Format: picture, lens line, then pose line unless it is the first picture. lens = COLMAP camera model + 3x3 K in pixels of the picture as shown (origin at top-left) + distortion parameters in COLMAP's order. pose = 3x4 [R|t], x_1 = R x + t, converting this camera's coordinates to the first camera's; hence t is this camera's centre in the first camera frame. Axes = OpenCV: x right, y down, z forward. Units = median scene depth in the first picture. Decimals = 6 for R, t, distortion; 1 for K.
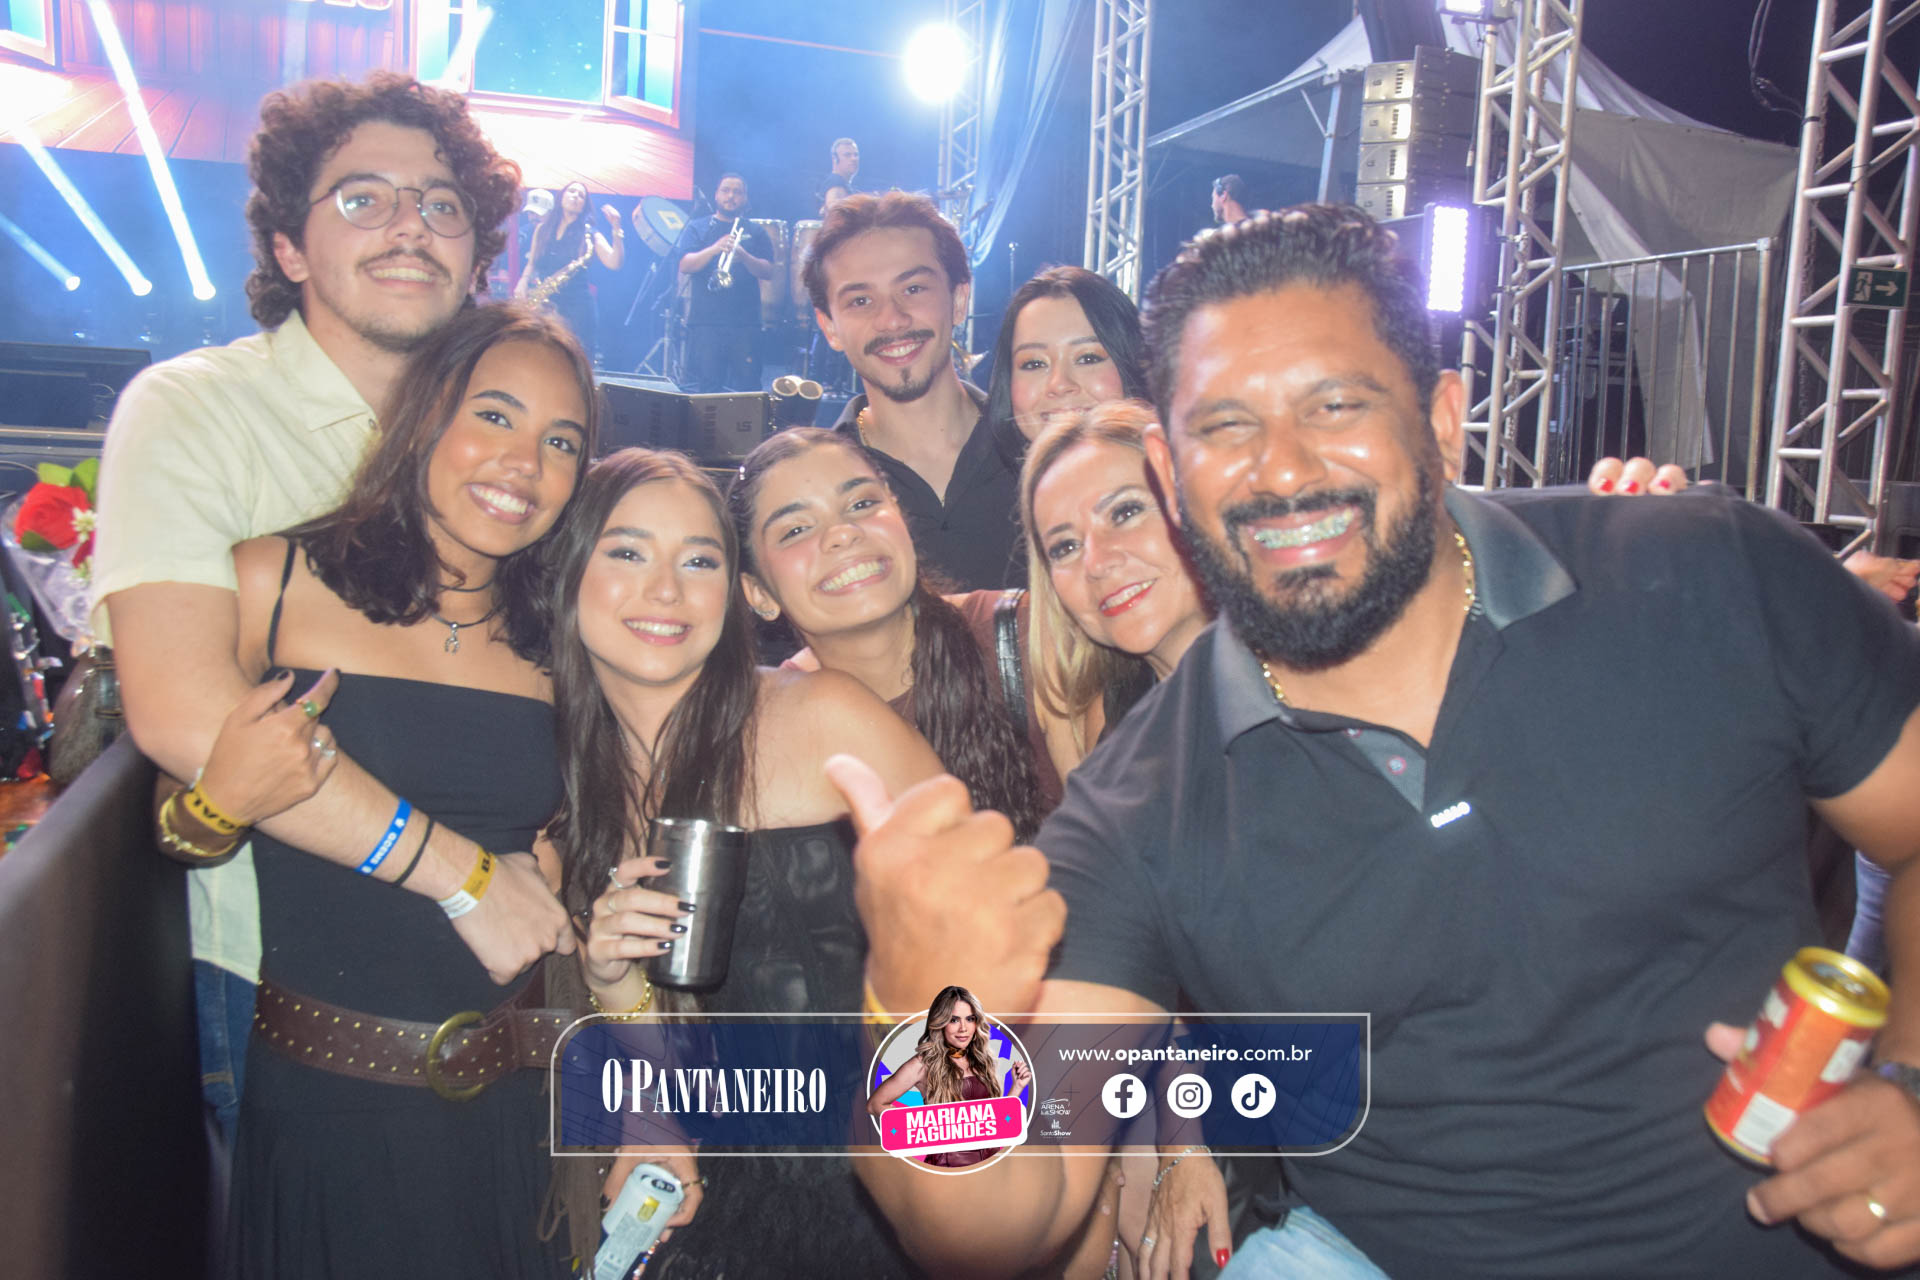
lens RADIAL K [[1827.3, 0, 960.0], [0, 1827.3, 640.0], [0, 0, 1]] dist [-0.123539, 0.274015]
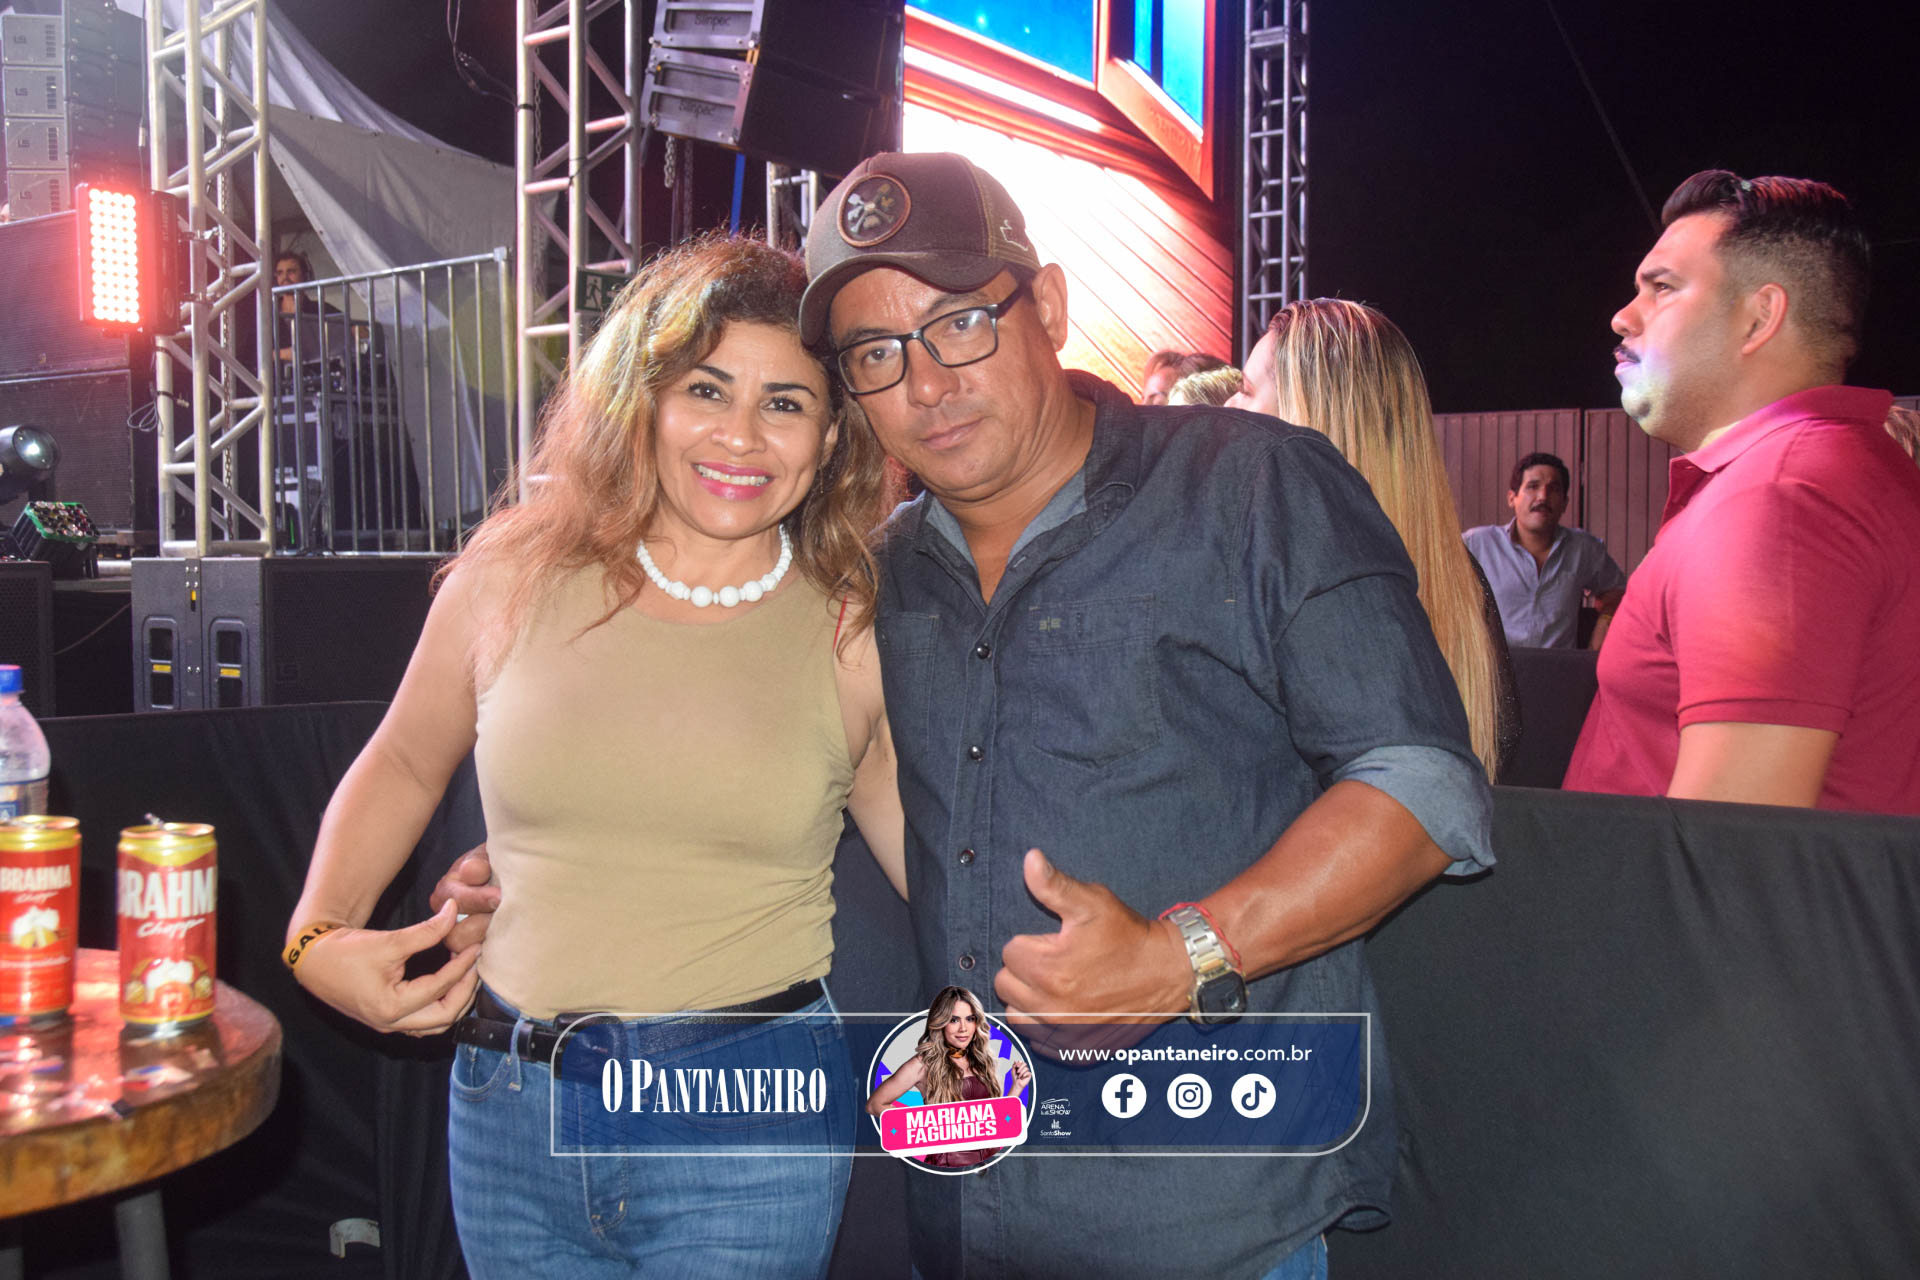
lens RADIAL K [[1816.5, 0, 960.0], [0, 1816.5, 640.0], [0, 0, 1]] dist [-0.113178, 0.232844]
pose [[0.815594, -0.080980, 0.572929, 0.103016], [0.101843, 0.994791, -0.004371, -0.002306], [-0.569591, 0.061913, 0.819593, 0.147584]]
